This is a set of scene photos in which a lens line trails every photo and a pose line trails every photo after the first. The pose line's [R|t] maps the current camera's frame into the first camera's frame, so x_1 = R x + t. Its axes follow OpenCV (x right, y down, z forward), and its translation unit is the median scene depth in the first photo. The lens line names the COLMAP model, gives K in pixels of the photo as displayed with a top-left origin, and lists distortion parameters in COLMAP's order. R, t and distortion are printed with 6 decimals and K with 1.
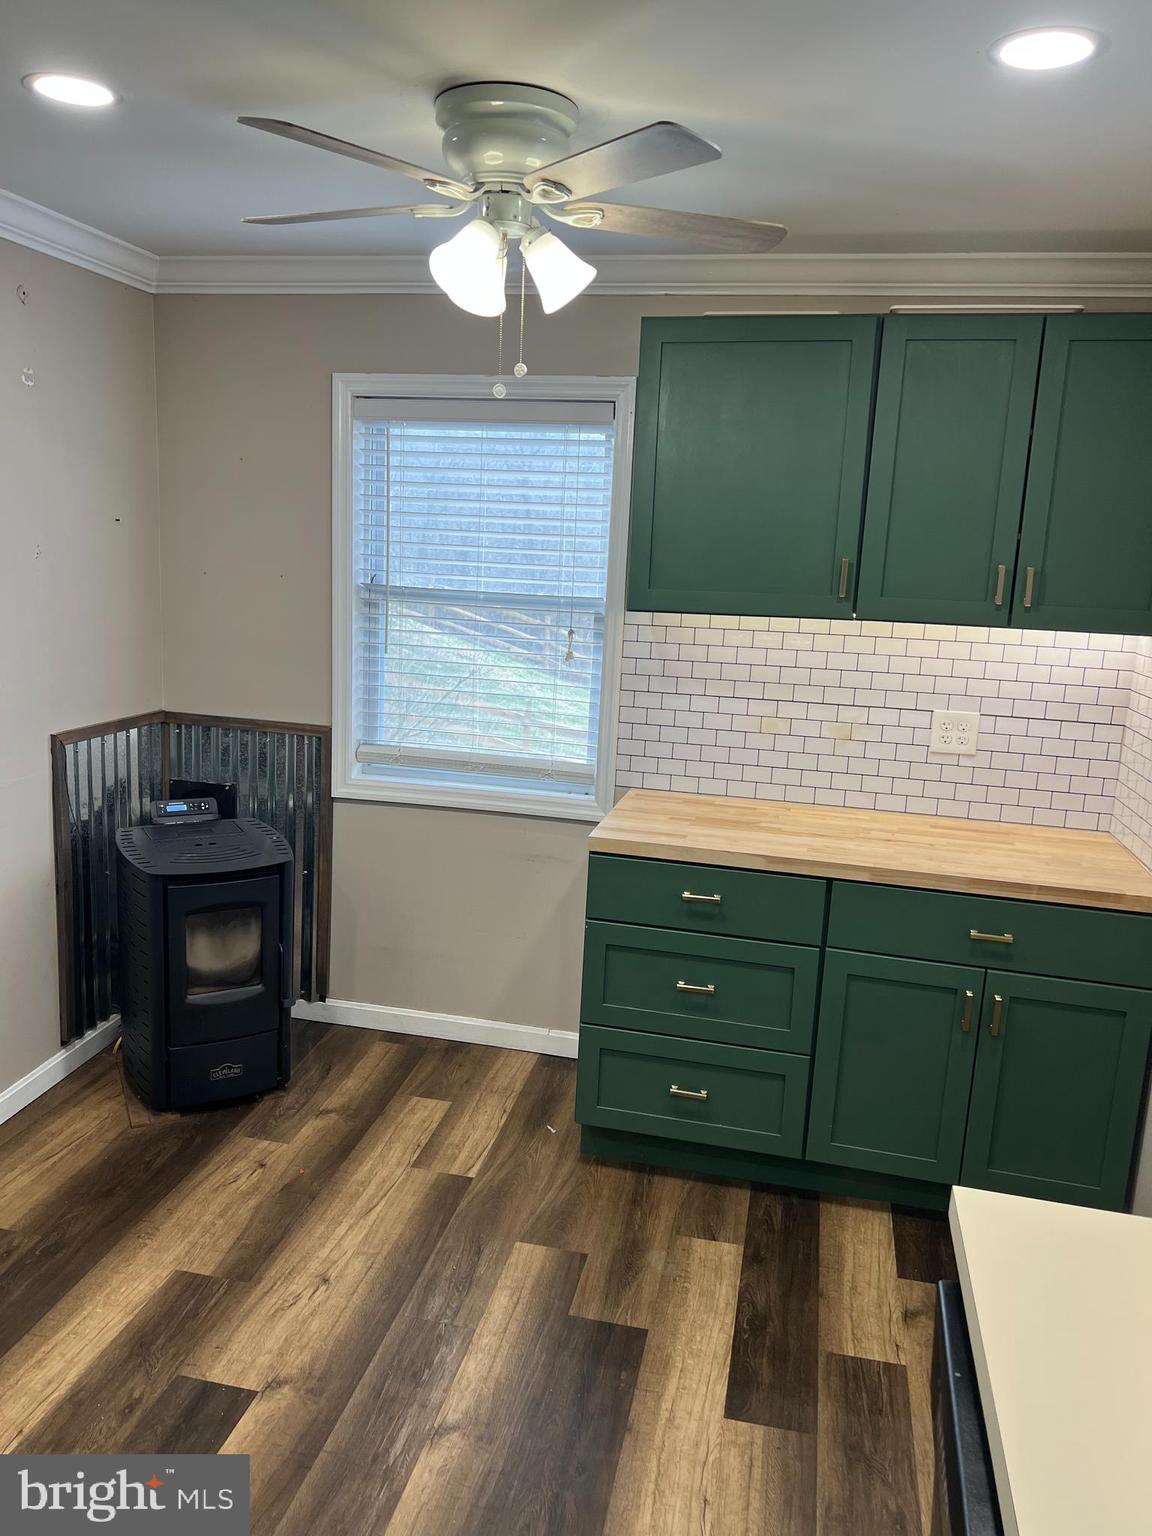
lens RADIAL K [[1159.6, 0, 576.0], [0, 1159.6, 768.0], [0, 0, 1]] dist [0.002149, 0.000702]
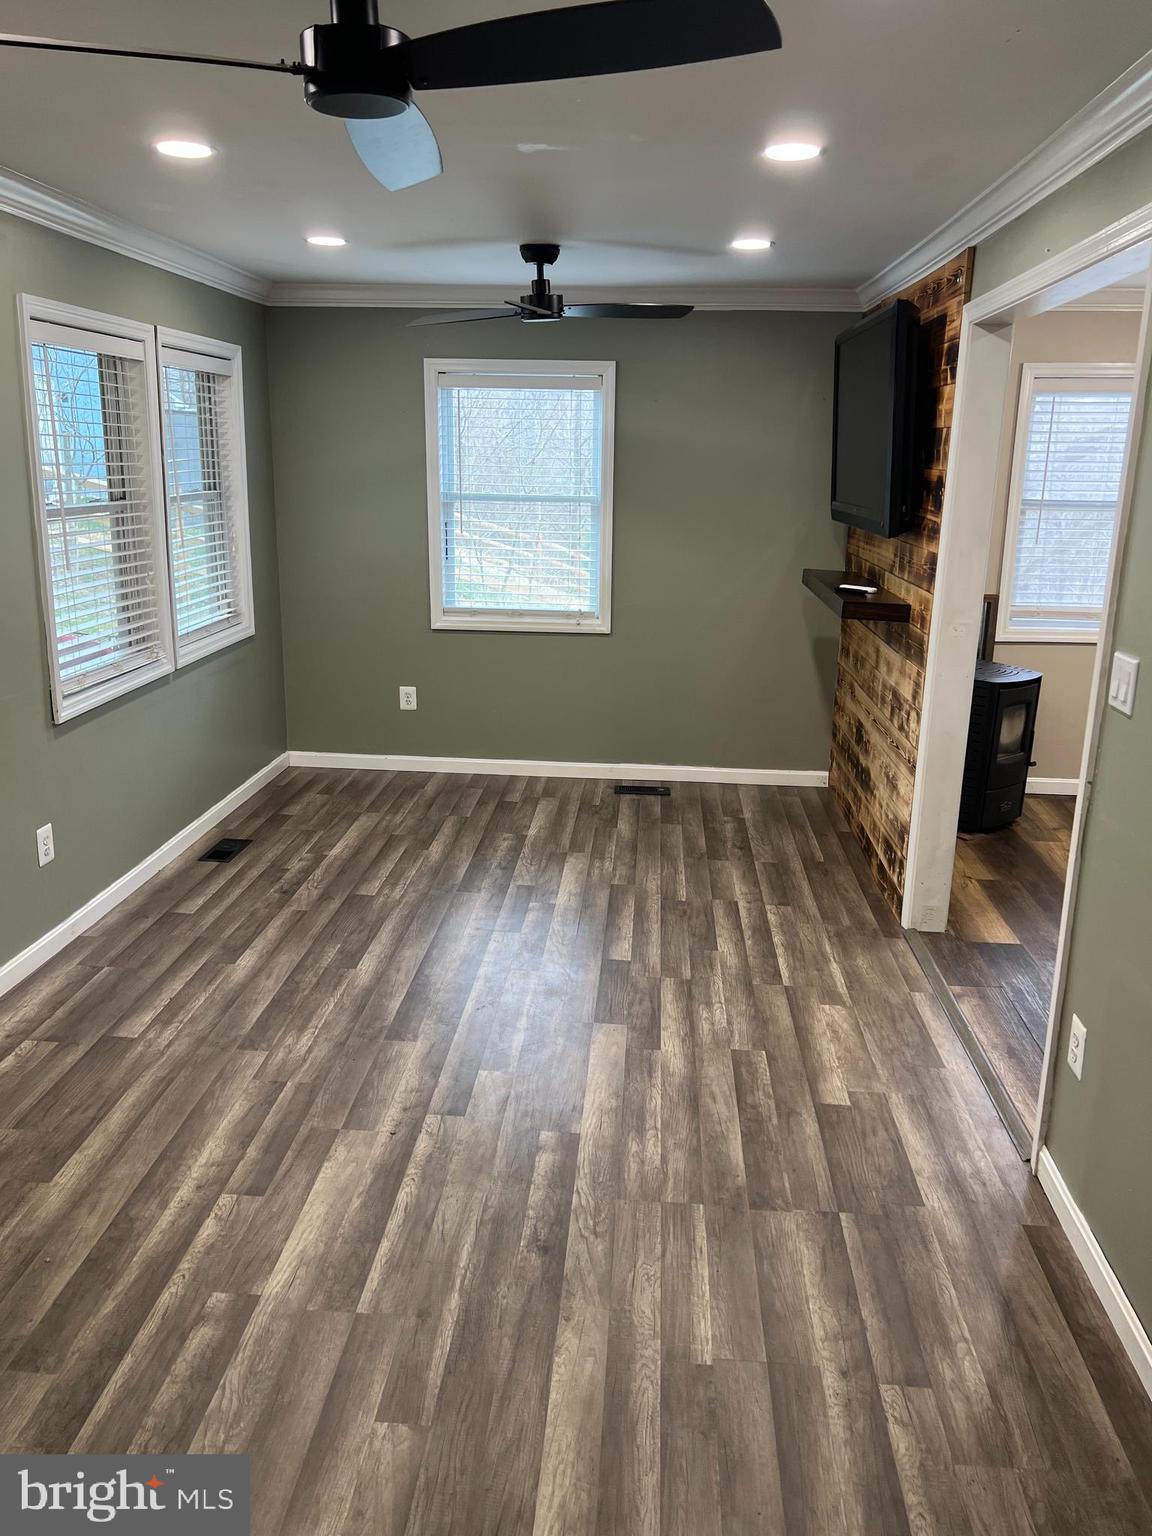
lens RADIAL K [[1159.6, 0, 576.0], [0, 1159.6, 768.0], [0, 0, 1]] dist [0.002149, 0.000702]
pose [[0.989974, -0.067074, 0.124307, -1.102926], [0.059643, 0.996257, 0.062574, 0.071756], [-0.128039, -0.054533, 0.990269, -0.526992]]
